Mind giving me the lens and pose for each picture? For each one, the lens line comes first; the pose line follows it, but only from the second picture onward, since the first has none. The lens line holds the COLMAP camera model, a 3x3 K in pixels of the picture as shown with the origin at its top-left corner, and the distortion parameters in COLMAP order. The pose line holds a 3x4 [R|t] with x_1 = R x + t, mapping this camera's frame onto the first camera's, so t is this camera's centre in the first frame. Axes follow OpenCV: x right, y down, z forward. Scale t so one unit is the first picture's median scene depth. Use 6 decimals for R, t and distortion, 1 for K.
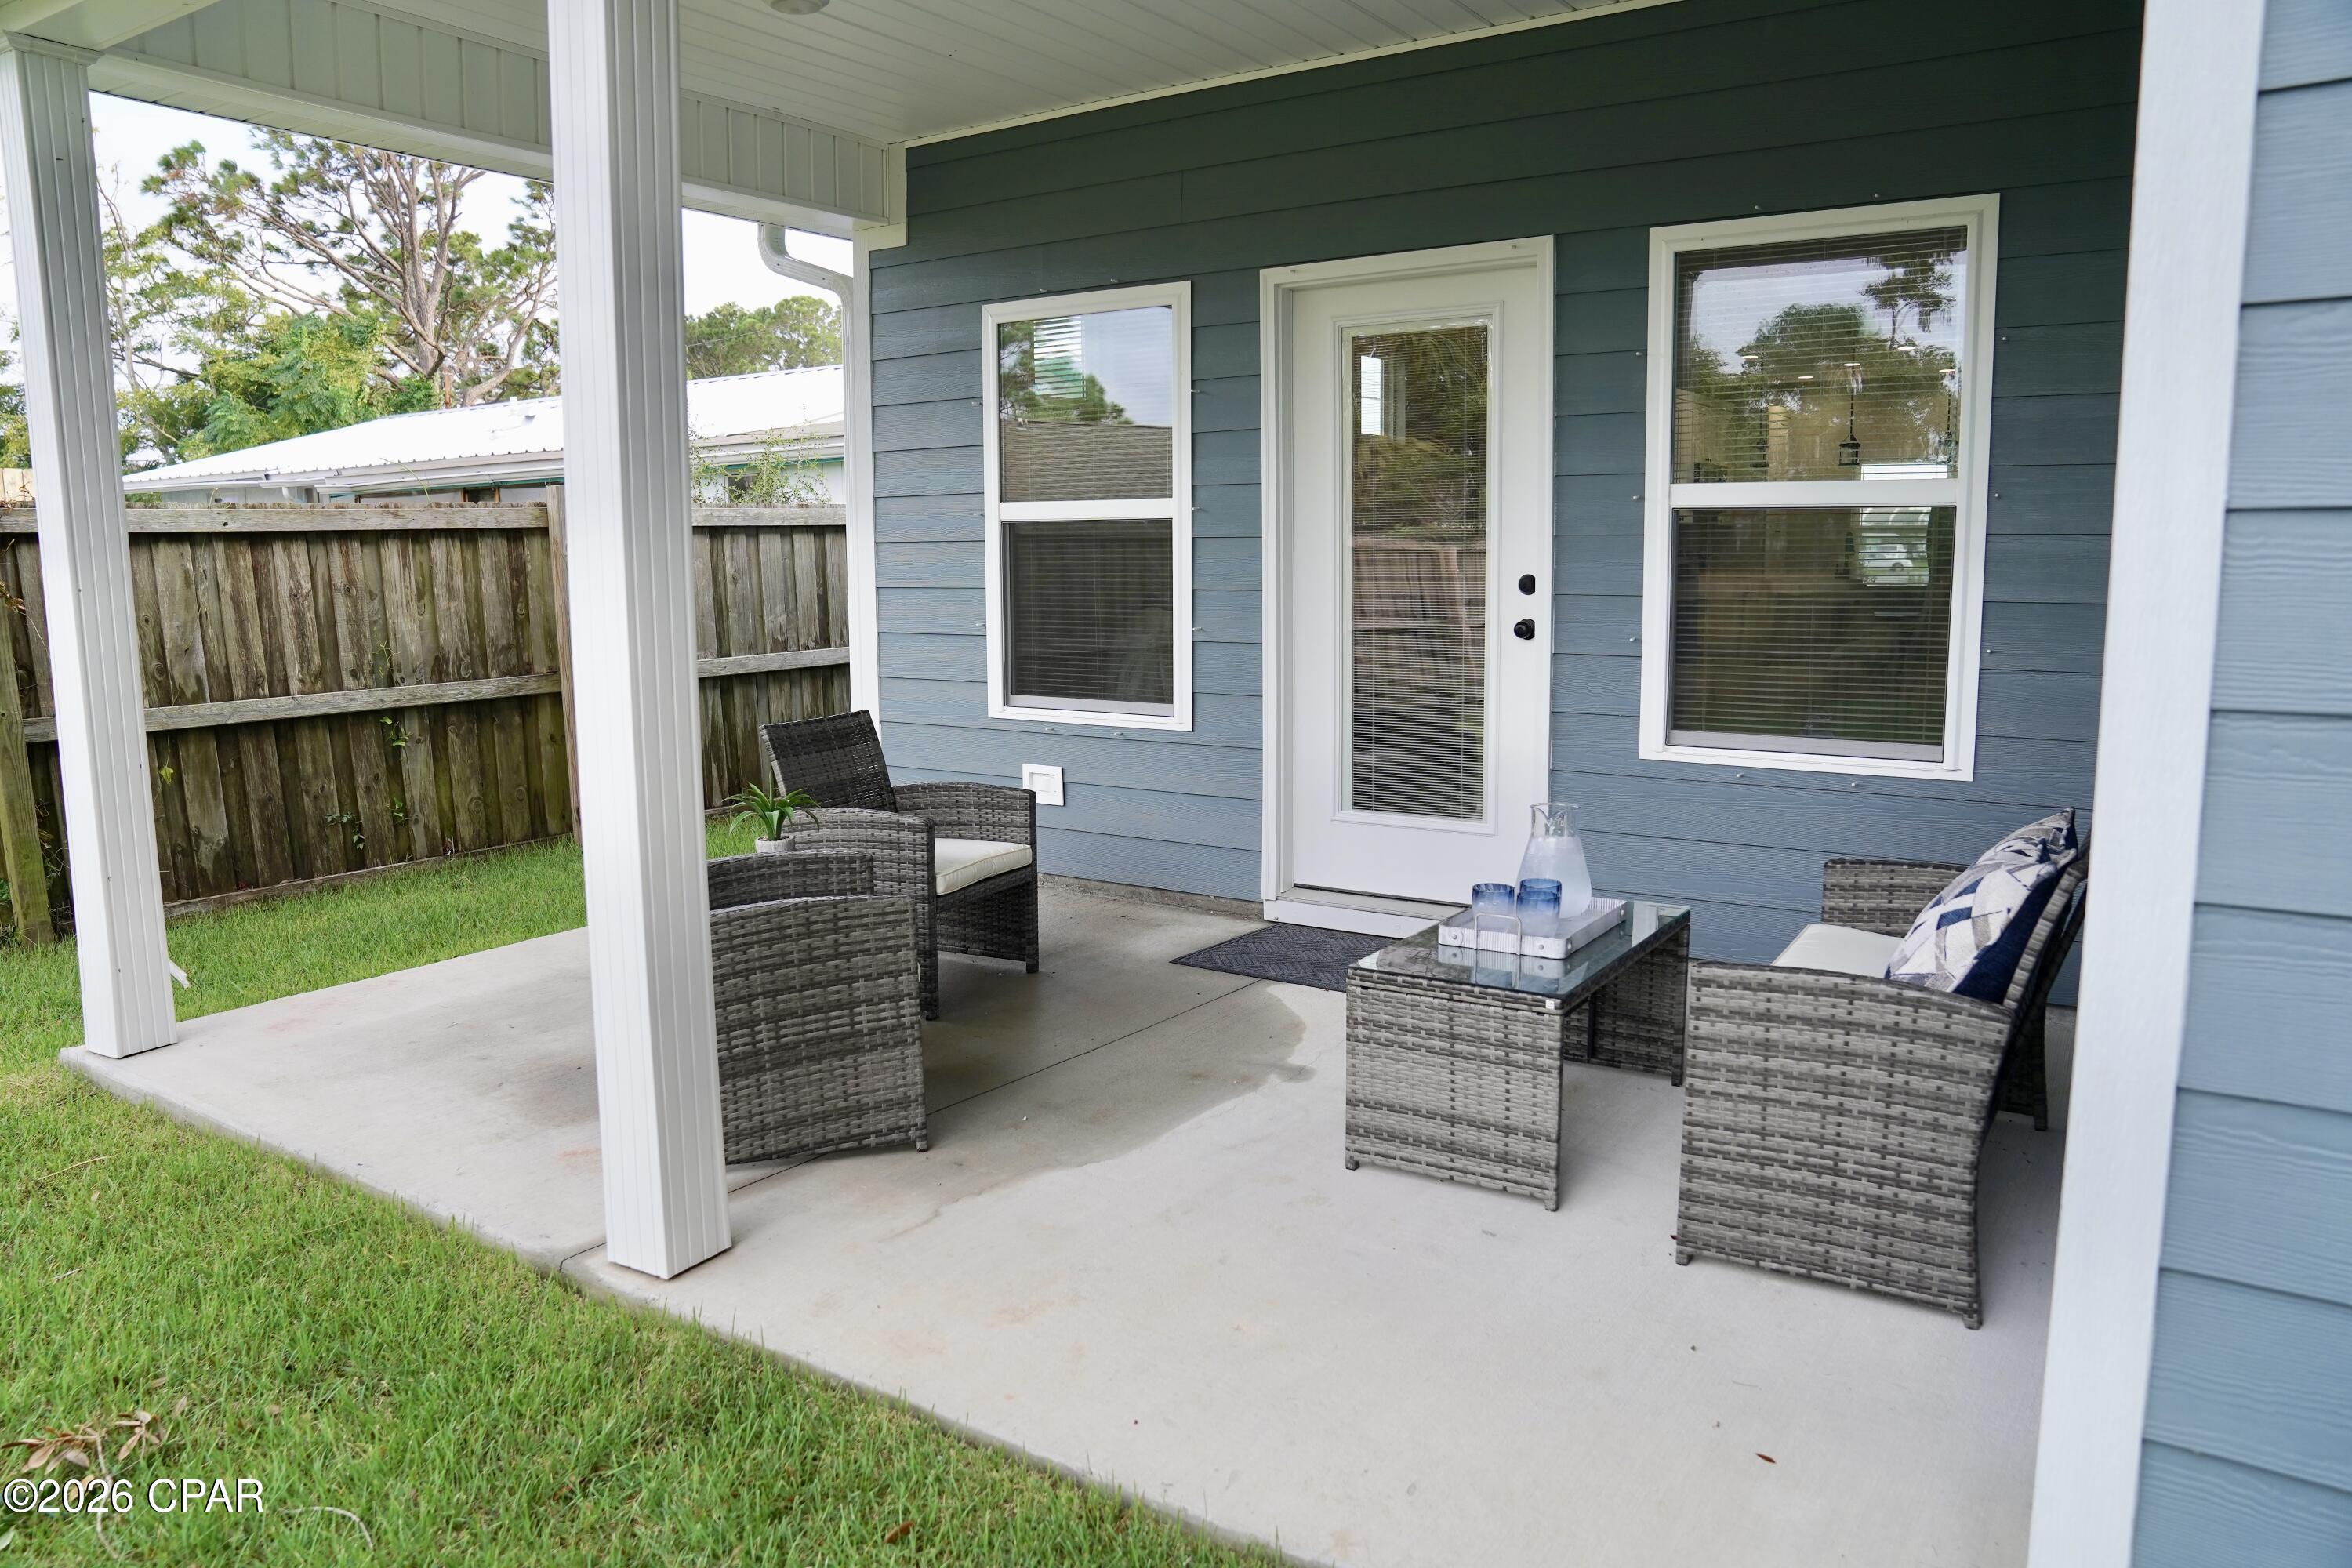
lens RADIAL K [[1613.8, 0, 1176.0], [0, 1613.8, 784.0], [0, 0, 1]] dist [-0.083118, -0.000491]
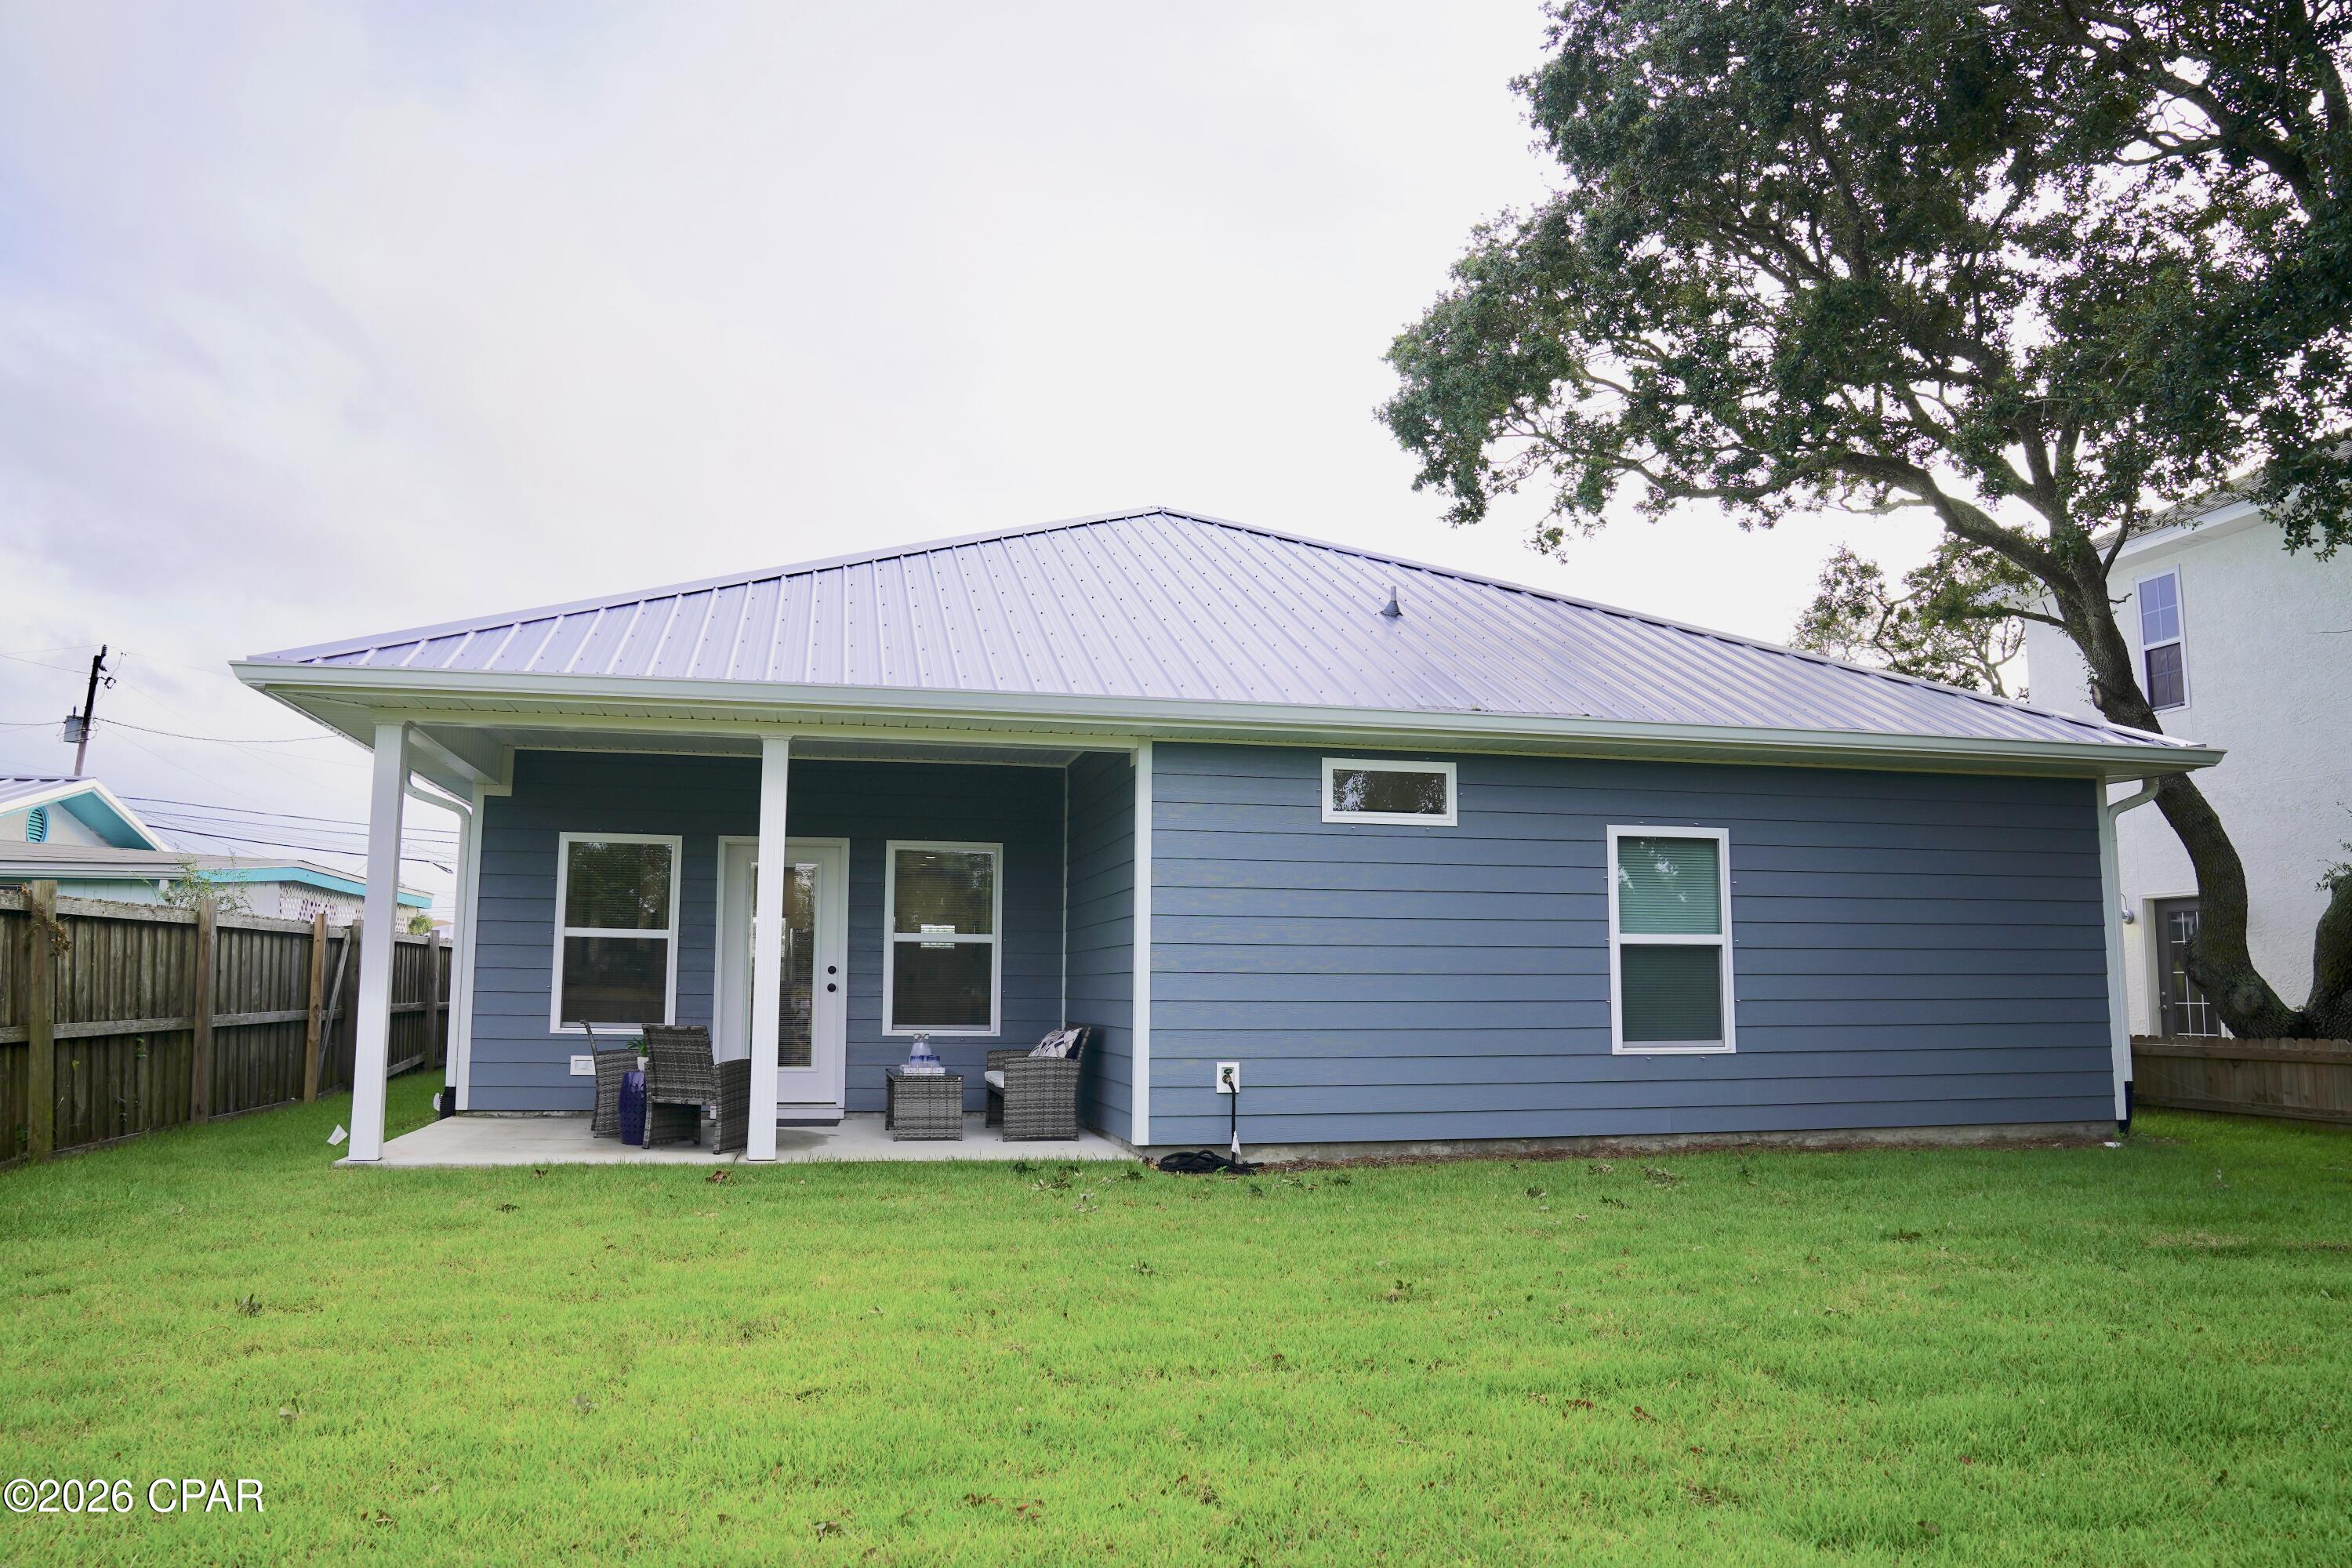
lens RADIAL K [[1613.8, 0, 1176.0], [0, 1613.8, 784.0], [0, 0, 1]] dist [-0.083118, -0.000491]
pose [[0.679922, 0.109222, 0.725105, -1.274449], [0.096824, 0.966814, -0.236421, 0.241893], [-0.726864, 0.230956, 0.646783, -1.092402]]
